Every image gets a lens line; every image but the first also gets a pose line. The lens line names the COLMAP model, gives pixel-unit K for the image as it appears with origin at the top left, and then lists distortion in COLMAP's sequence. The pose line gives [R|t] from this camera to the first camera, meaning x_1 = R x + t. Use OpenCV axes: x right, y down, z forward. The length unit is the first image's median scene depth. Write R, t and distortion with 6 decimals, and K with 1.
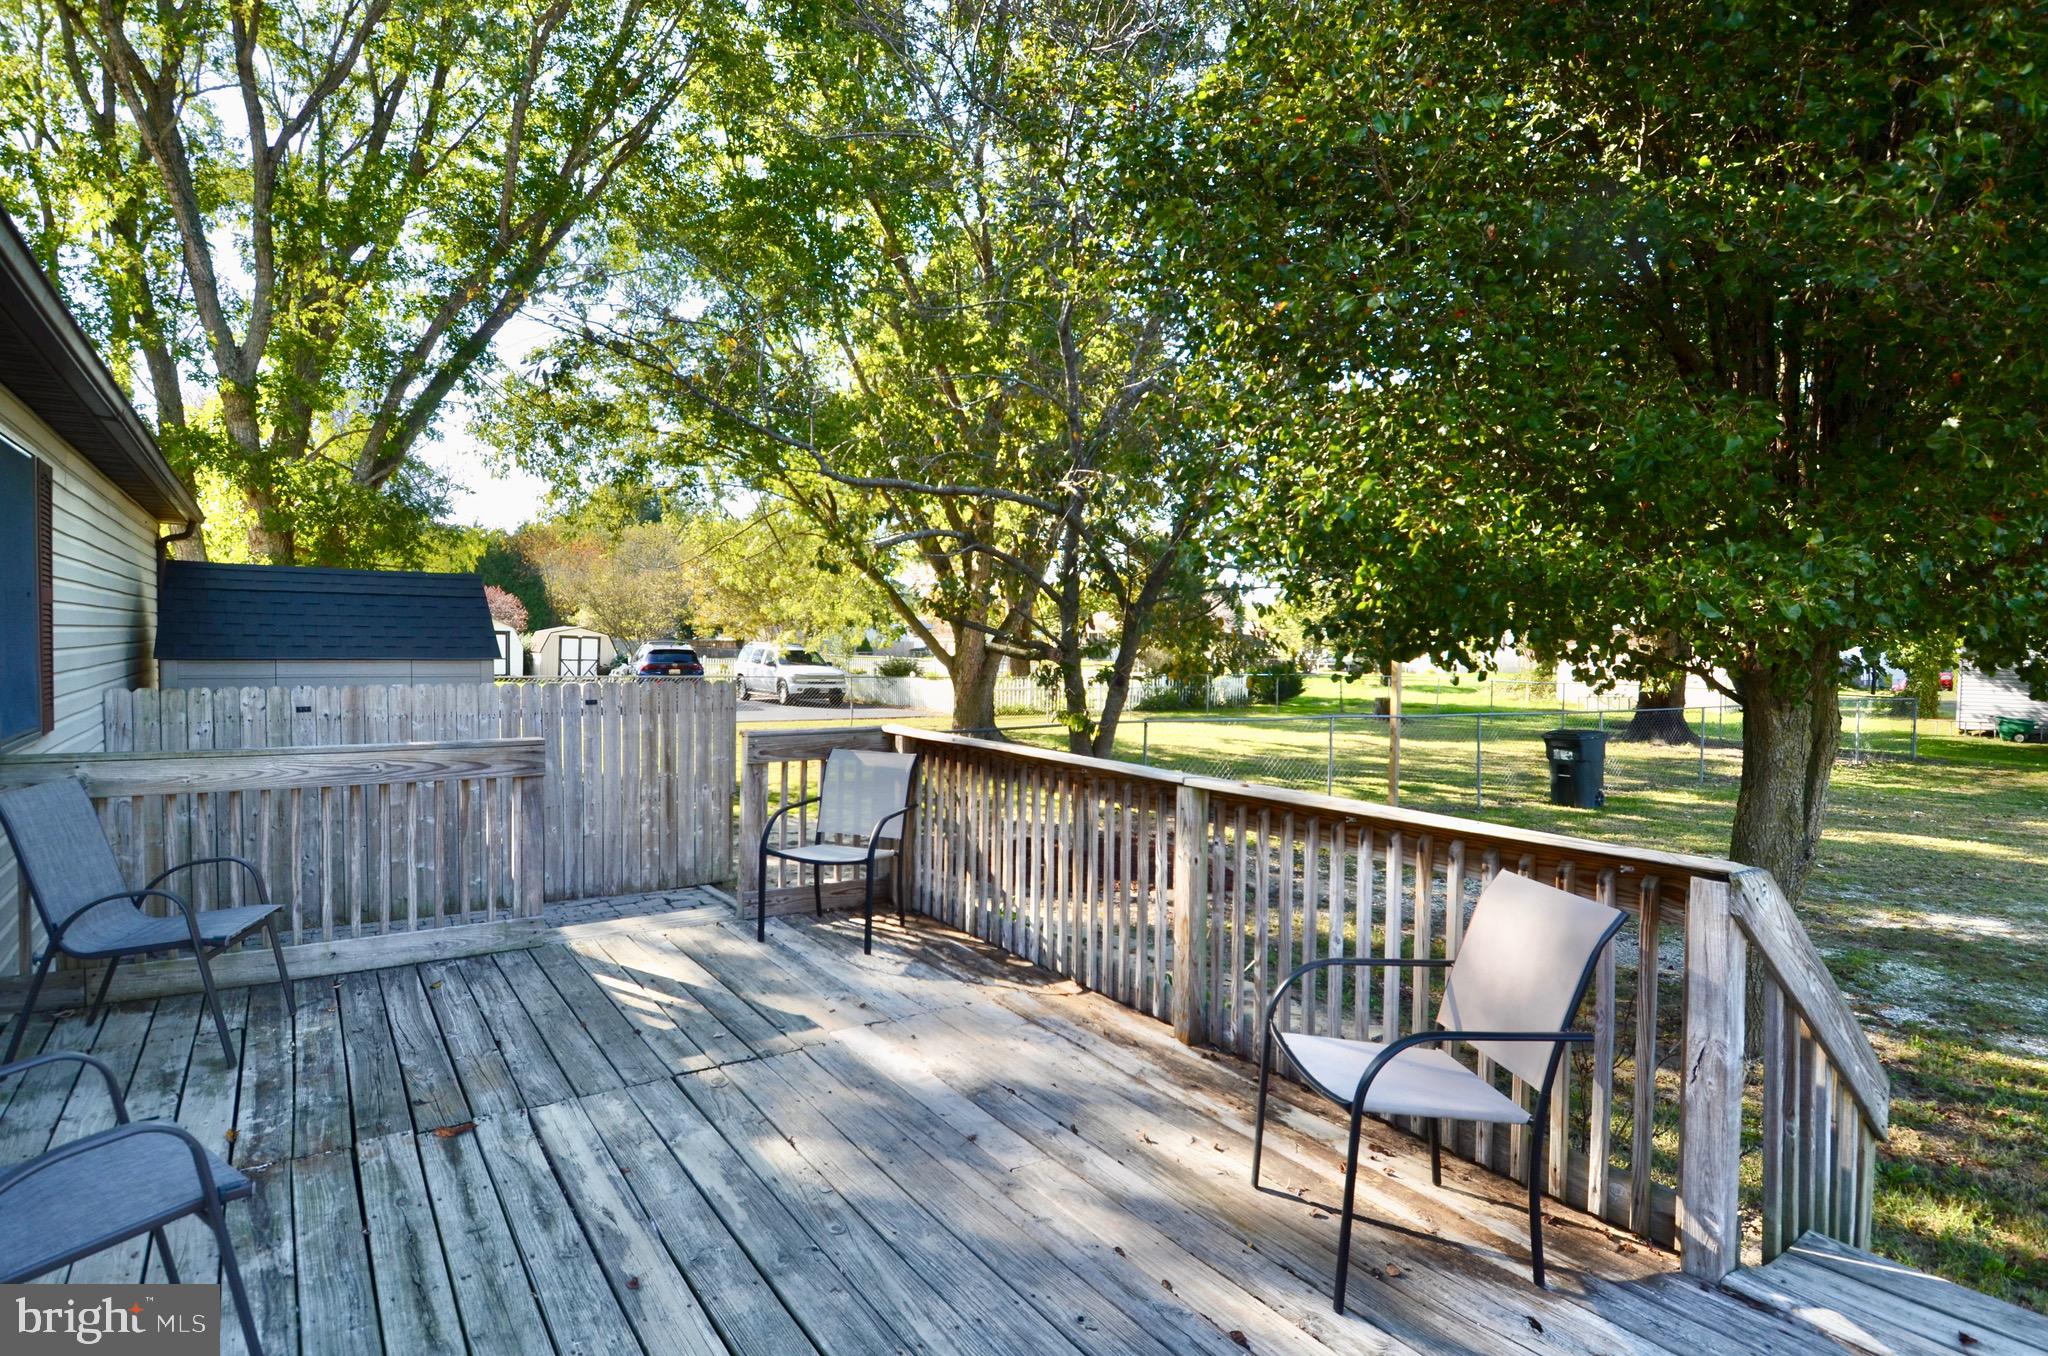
lens RADIAL K [[1062.3, 0, 1025.3], [0, 1062.3, 672.1], [0, 0, 1]] dist [0.017802, -0.022084]
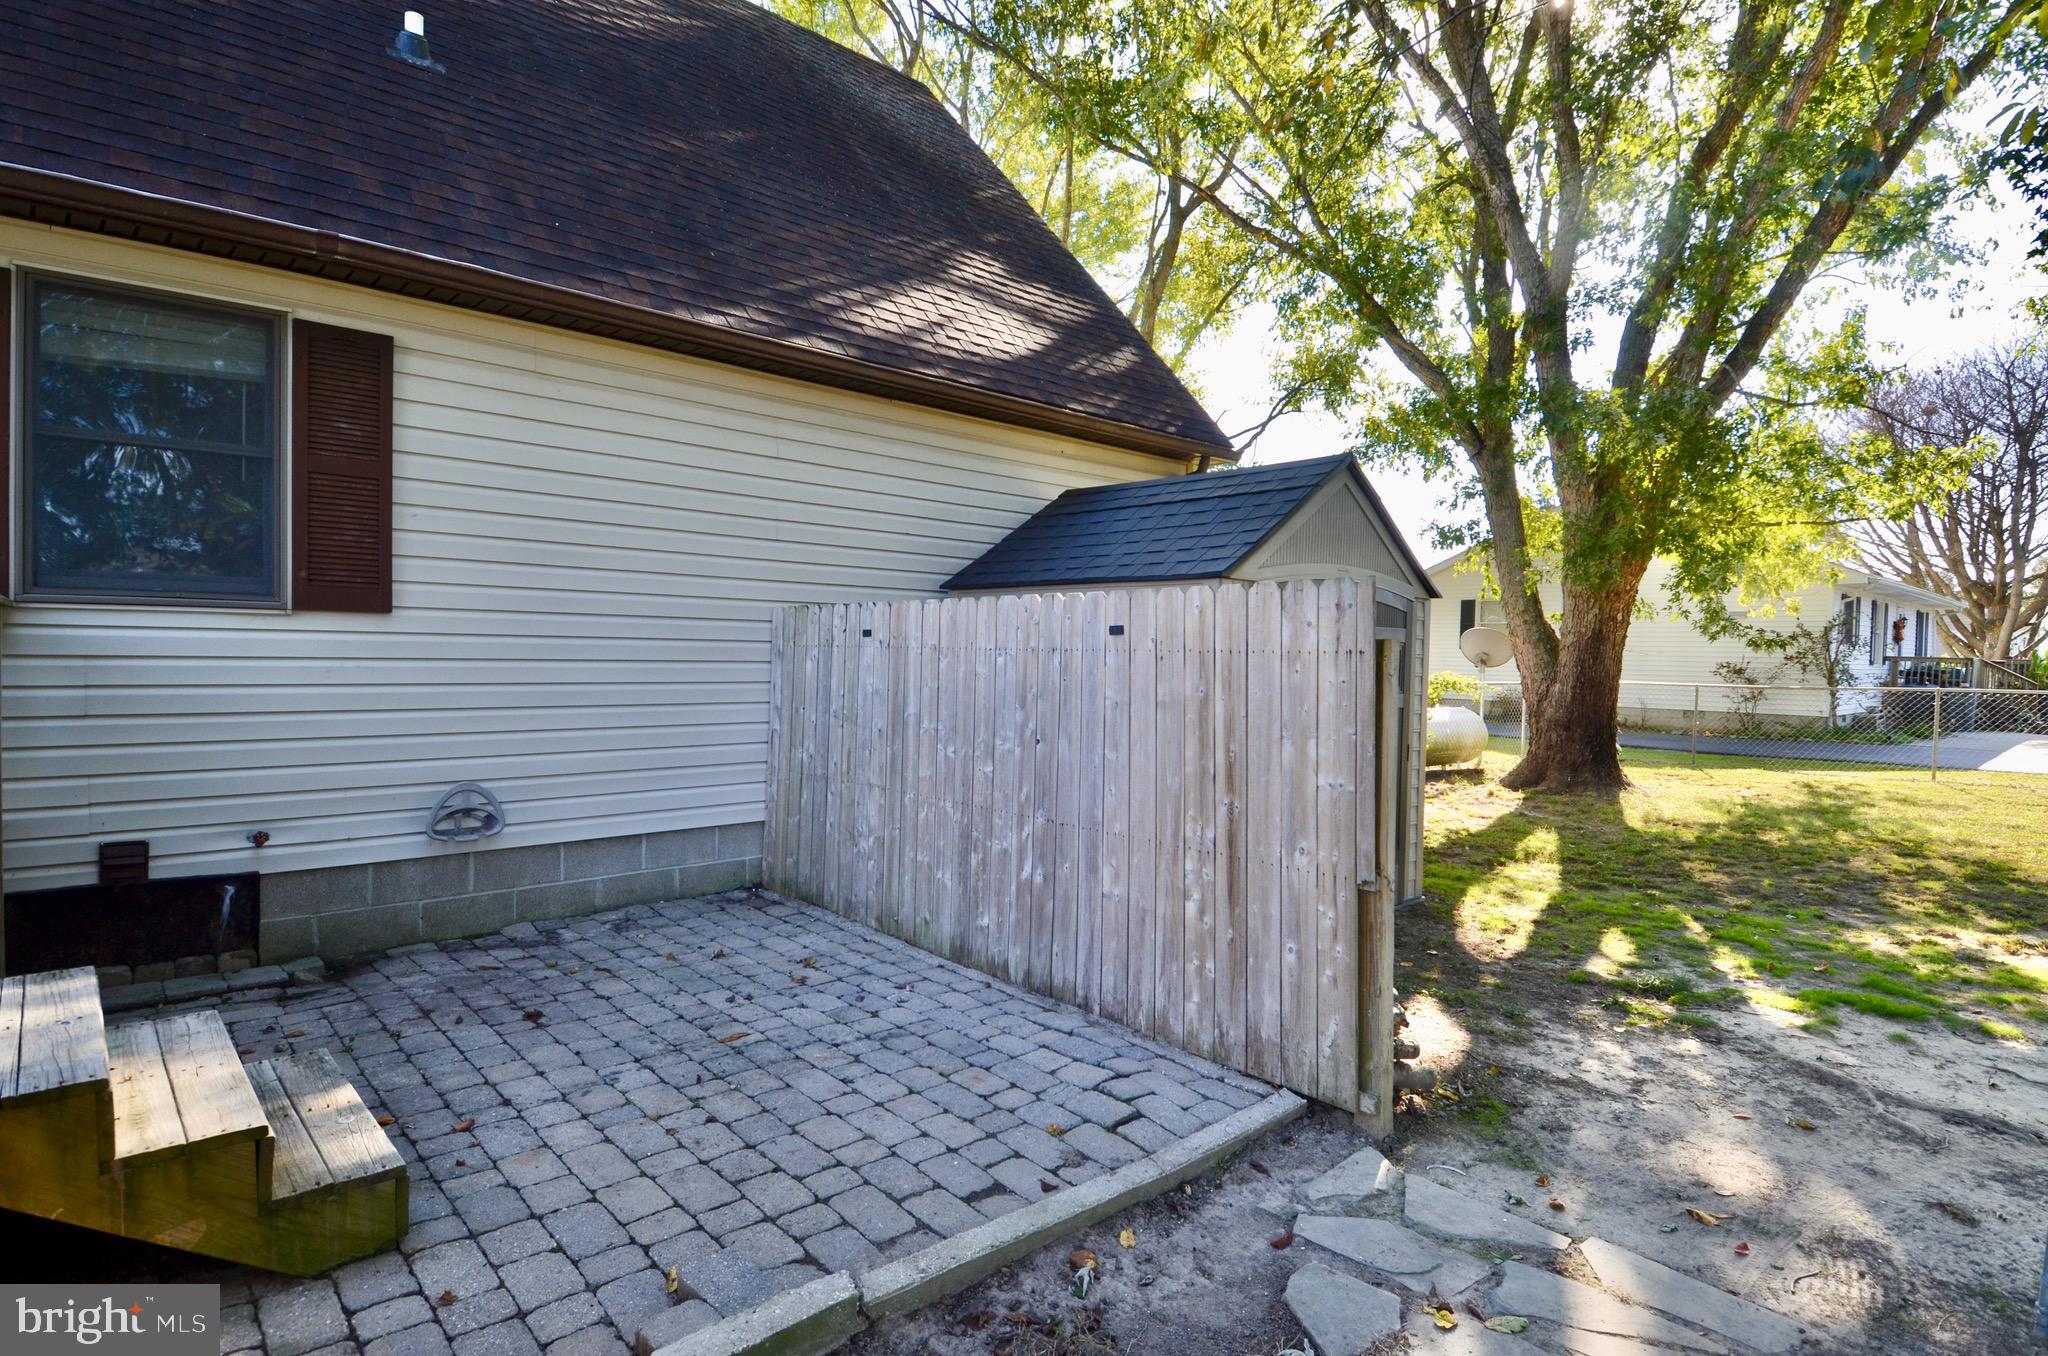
lens RADIAL K [[1062.3, 0, 1031.3], [0, 1062.3, 678.5], [0, 0, 1]] dist [0.017802, -0.022084]
pose [[0.147948, 0.011409, -0.988929, 0.075393], [-0.050104, 0.998736, 0.004026, 0.051187], [0.987725, 0.048953, 0.148333, 0.876333]]
